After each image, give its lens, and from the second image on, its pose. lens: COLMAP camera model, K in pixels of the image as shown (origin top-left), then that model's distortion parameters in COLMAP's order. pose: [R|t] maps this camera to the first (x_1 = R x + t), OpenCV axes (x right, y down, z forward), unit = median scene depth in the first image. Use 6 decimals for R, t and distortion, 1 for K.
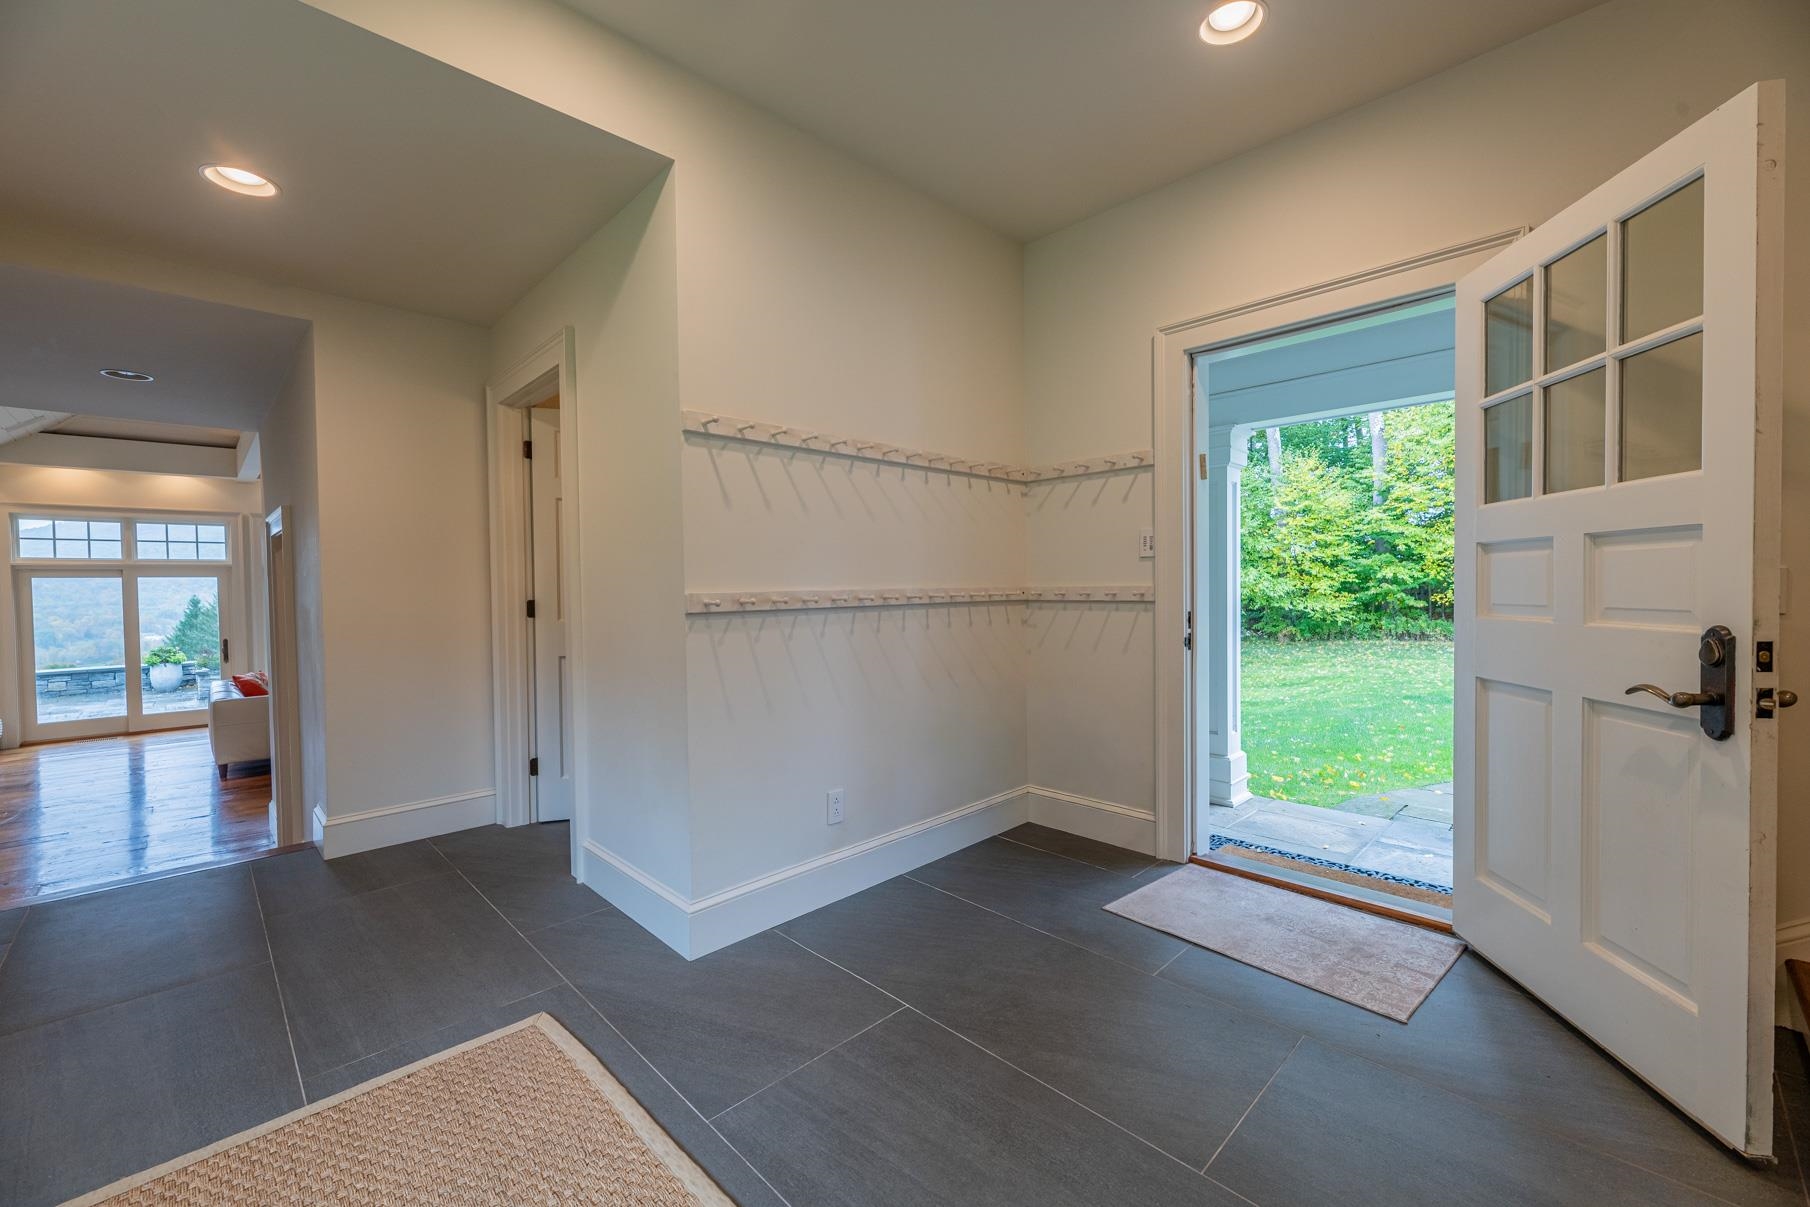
lens RADIAL K [[745.3, 0, 890.8], [0, 745.3, 597.2], [0, 0, 1]] dist [0.015732, -0.003524]
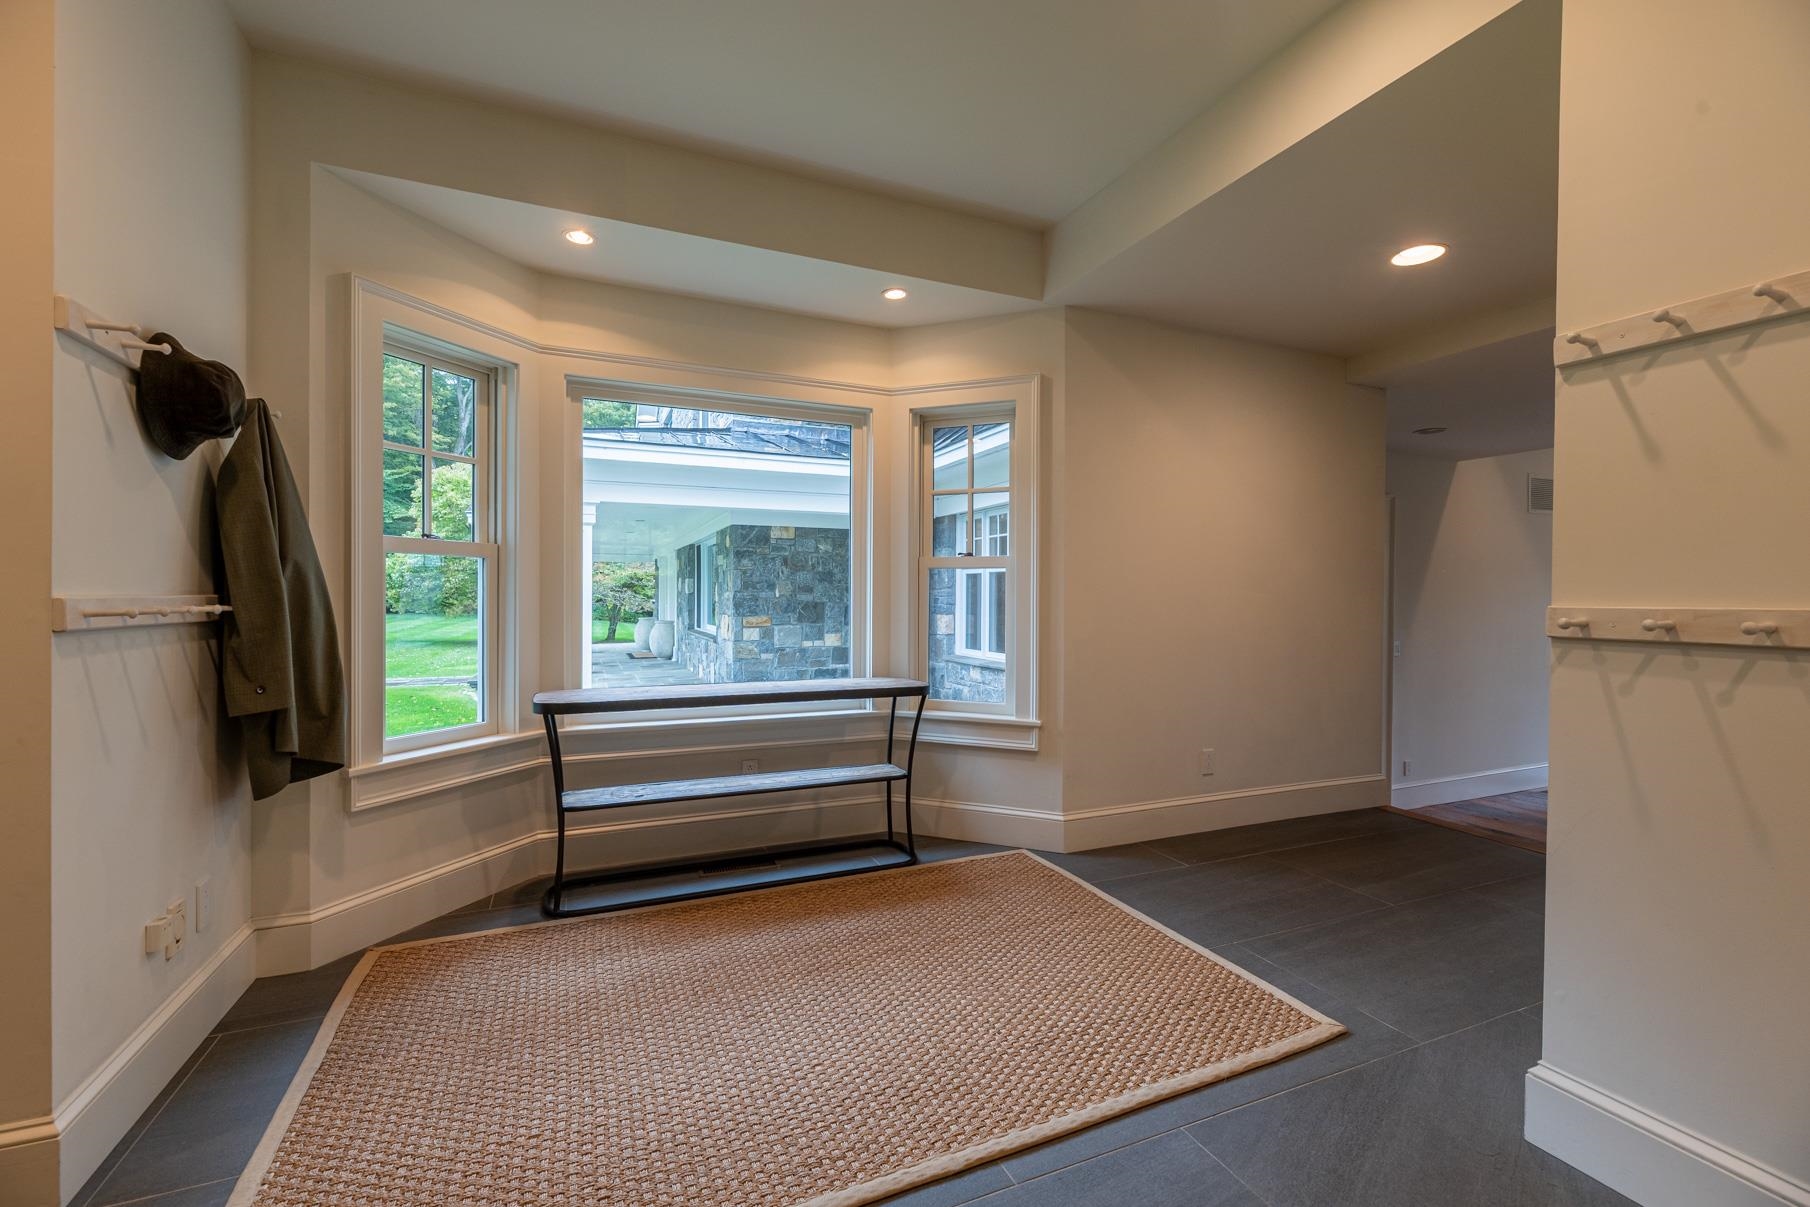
lens RADIAL K [[745.3, 0, 904.6], [0, 745.3, 595.4], [0, 0, 1]] dist [0.015732, -0.003524]
pose [[-0.331686, 0.011521, -0.943319, 0.548228], [-0.022740, 0.999537, 0.020204, -0.015851], [0.943116, 0.028152, -0.331271, 0.646179]]
